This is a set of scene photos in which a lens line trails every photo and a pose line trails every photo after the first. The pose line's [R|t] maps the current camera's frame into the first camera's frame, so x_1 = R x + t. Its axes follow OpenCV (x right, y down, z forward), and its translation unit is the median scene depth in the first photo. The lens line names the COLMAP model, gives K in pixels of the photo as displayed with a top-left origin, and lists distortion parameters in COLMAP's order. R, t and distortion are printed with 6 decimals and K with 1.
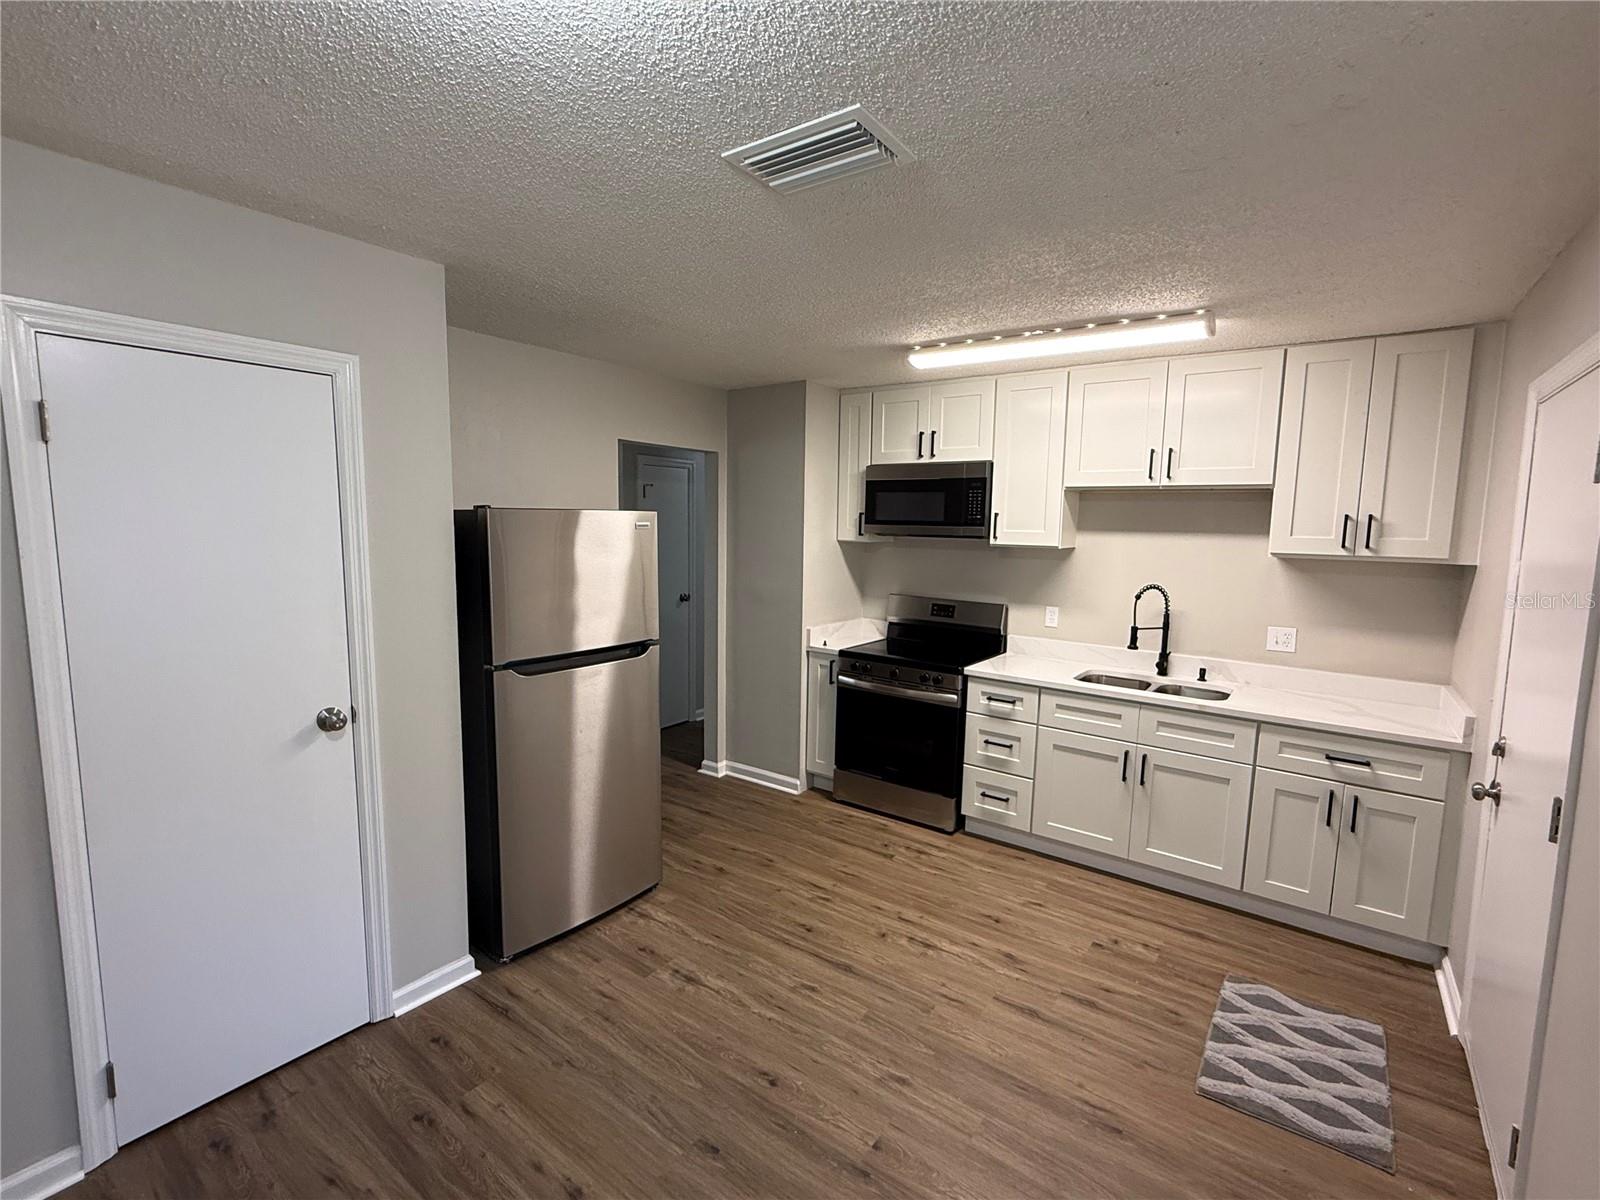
lens RADIAL K [[735.1, 0, 796.3], [0, 735.1, 602.5], [0, 0, 1]] dist [0.000030, 0.000014]
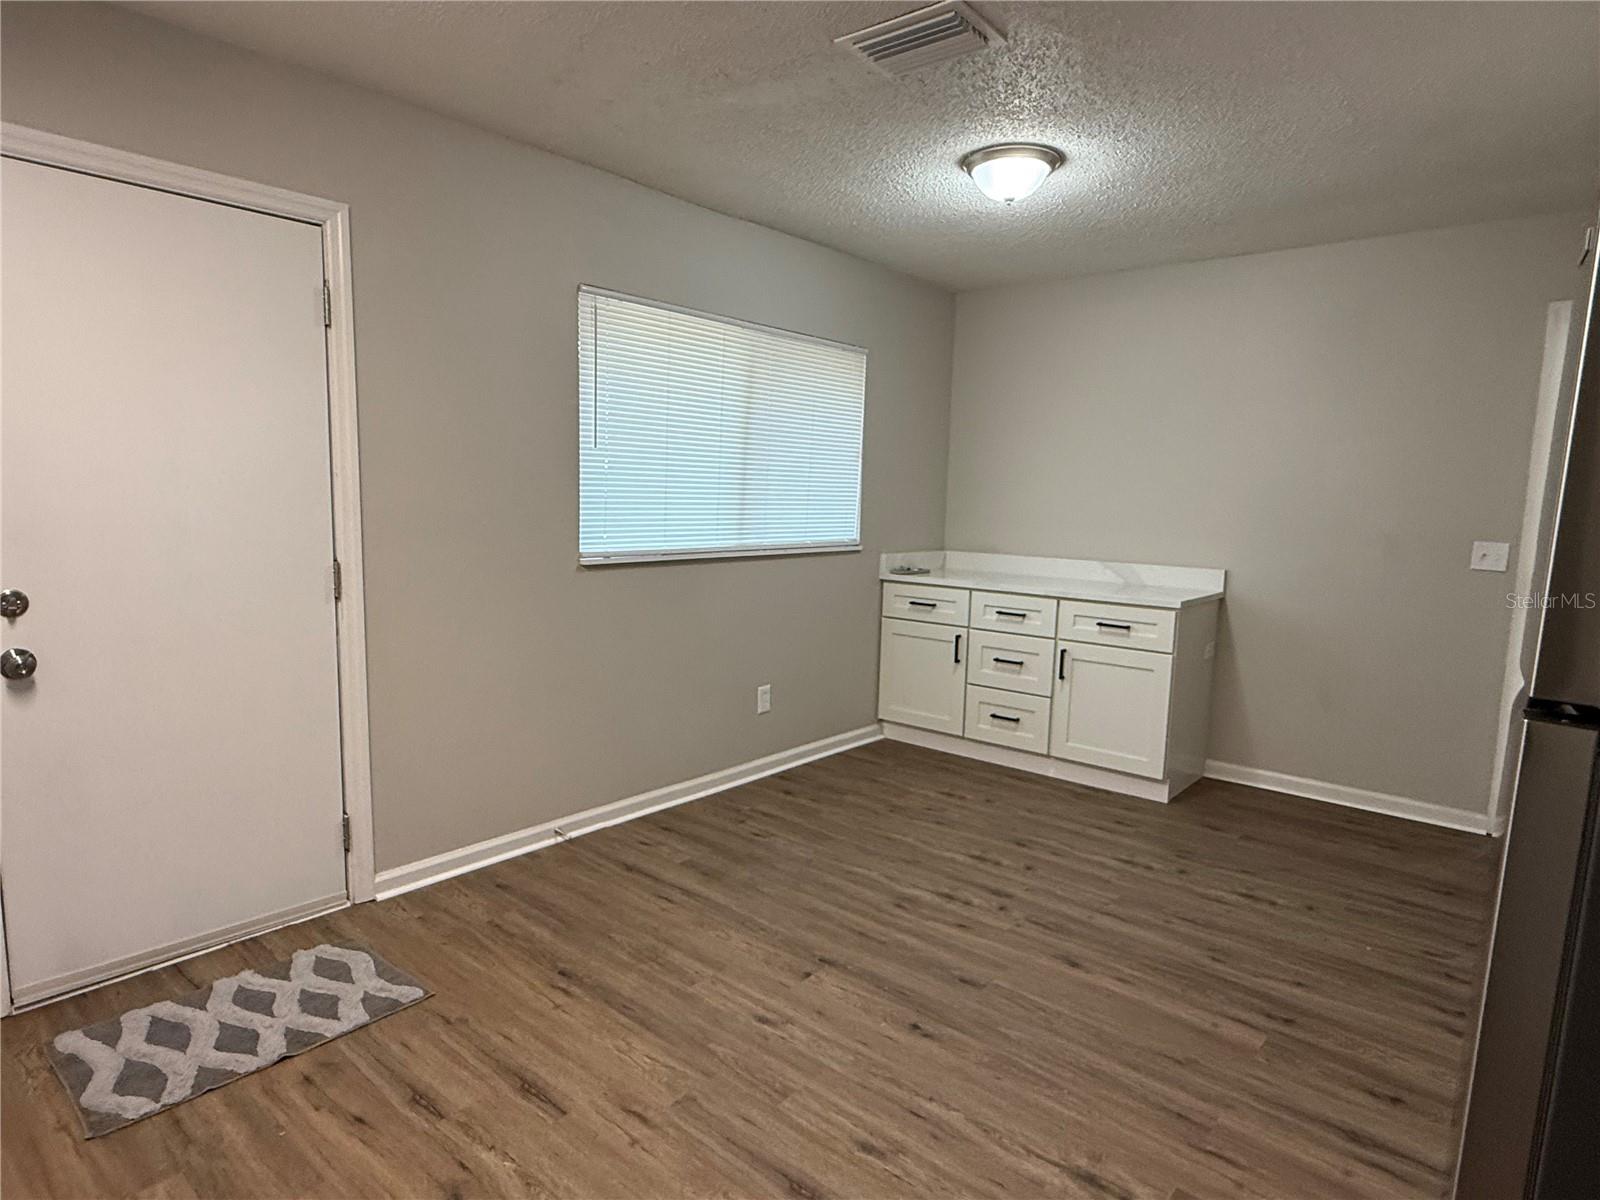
lens RADIAL K [[894.3, 0, 802.6], [0, 894.3, 604.8], [0, 0, 1]] dist [-0.000058, -0.000172]
pose [[-0.996778, -0.051047, 0.061876, 0.054287], [-0.034438, 0.969004, 0.244634, -0.061151], [-0.072446, 0.241714, -0.967639, 1.739553]]
